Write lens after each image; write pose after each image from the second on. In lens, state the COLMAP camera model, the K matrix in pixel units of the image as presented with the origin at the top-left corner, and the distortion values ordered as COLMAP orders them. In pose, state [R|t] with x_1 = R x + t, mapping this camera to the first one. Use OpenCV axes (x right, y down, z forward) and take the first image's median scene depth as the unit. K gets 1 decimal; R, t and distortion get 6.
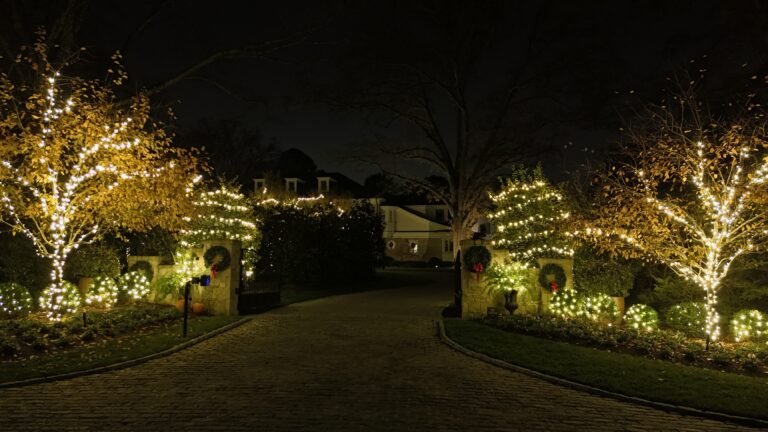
lens RADIAL K [[564.4, 0, 381.9], [0, 564.4, 217.9], [0, 0, 1]] dist [0.063813, -0.047698]
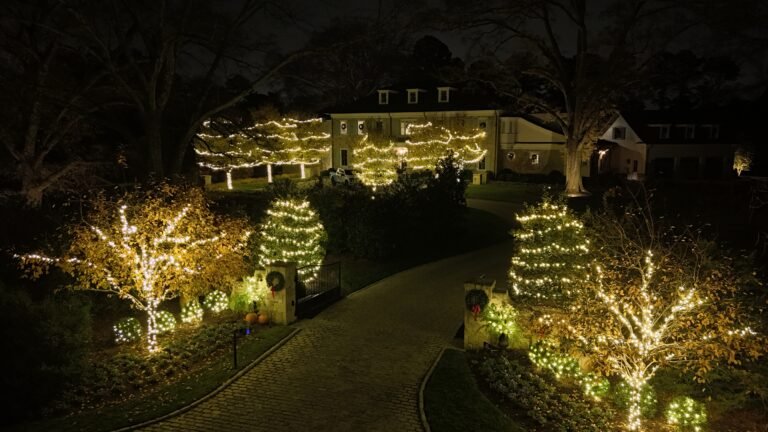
lens RADIAL K [[564.4, 0, 378.7], [0, 564.4, 218.8], [0, 0, 1]] dist [0.063813, -0.047698]
pose [[0.963461, 0.029870, -0.266179, 0.262745], [0.032284, 0.973567, 0.226108, -0.338441], [0.265897, -0.226440, 0.937029, -0.094183]]
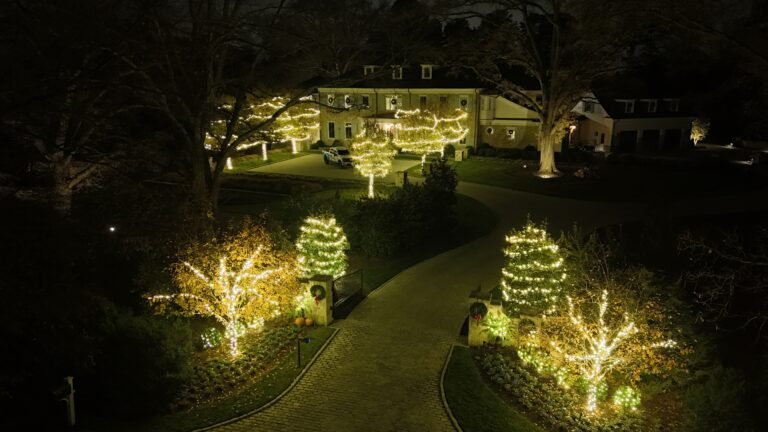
lens RADIAL K [[564.4, 0, 377.8], [0, 564.4, 215.7], [0, 0, 1]] dist [0.063813, -0.047698]
pose [[0.975343, 0.039281, -0.217170, 0.212964], [0.031738, 0.948837, 0.314167, -0.624222], [0.218399, -0.313313, 0.924195, -0.372794]]
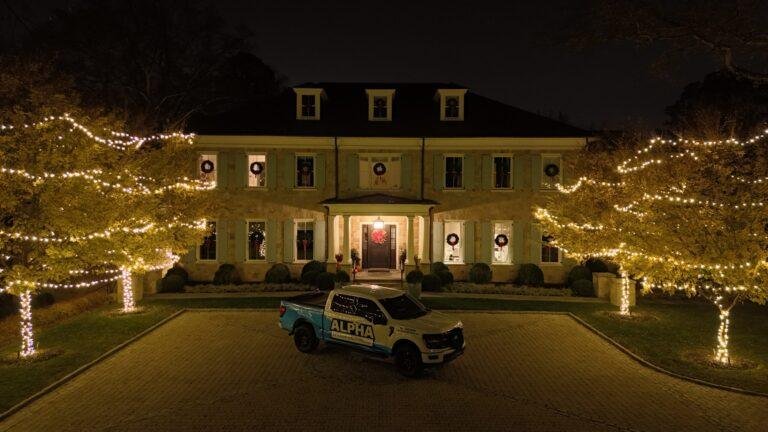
lens RADIAL K [[563.8, 0, 388.5], [0, 563.8, 215.7], [0, 0, 1]] dist [0.061854, 0.001085]
pose [[0.974148, -0.008955, 0.225735, -1.177266], [-0.016499, 0.993726, 0.110622, -0.082505], [-0.225309, -0.111486, 0.967888, 2.439729]]
